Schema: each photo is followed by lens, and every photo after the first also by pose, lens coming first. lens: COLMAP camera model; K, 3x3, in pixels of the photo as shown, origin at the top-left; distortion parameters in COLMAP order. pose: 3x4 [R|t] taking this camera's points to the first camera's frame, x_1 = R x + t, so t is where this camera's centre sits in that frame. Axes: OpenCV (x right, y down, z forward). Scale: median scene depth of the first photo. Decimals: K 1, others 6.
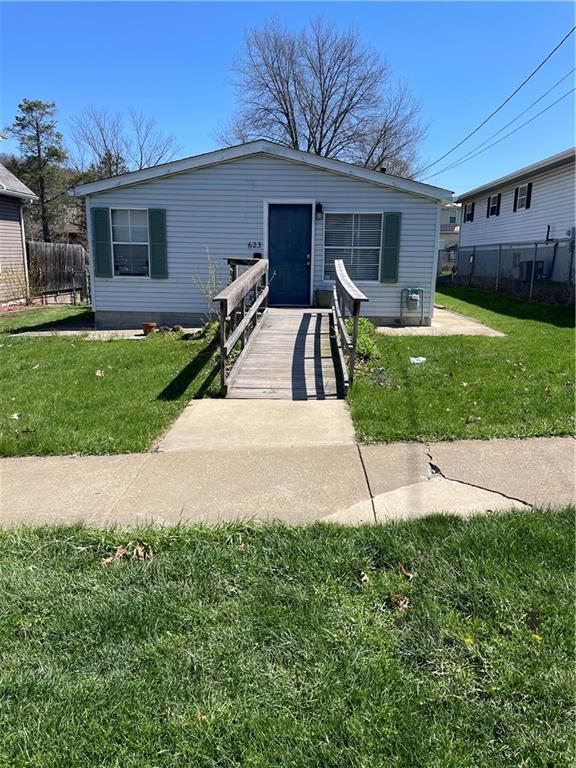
lens RADIAL K [[587.9, 0, 289.6], [0, 587.9, 385.7], [0, 0, 1]] dist [0.005914, -0.003660]
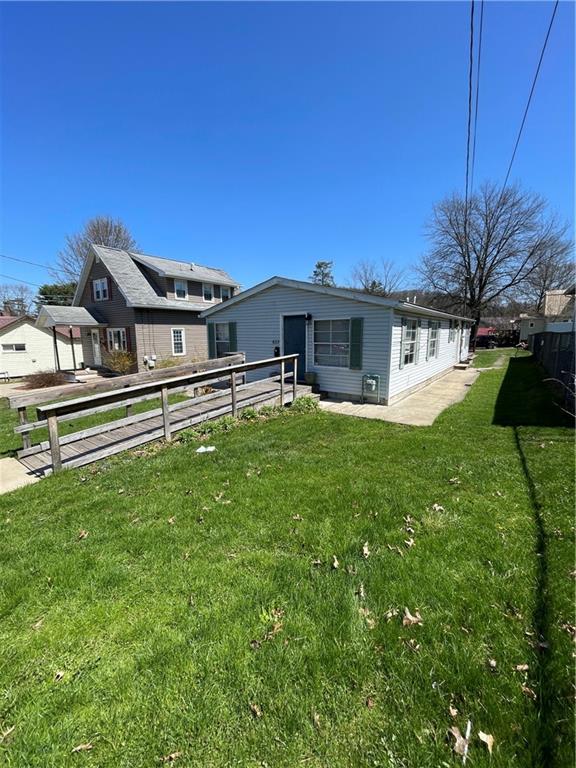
lens RADIAL K [[305.4, 0, 287.3], [0, 305.4, 381.6], [0, 0, 1]] dist [0.001284, 0.000079]
pose [[0.822931, 0.070634, -0.563733, 0.435059], [-0.103133, 0.994329, -0.025966, -0.114717], [0.558702, 0.079508, 0.825549, 0.347580]]
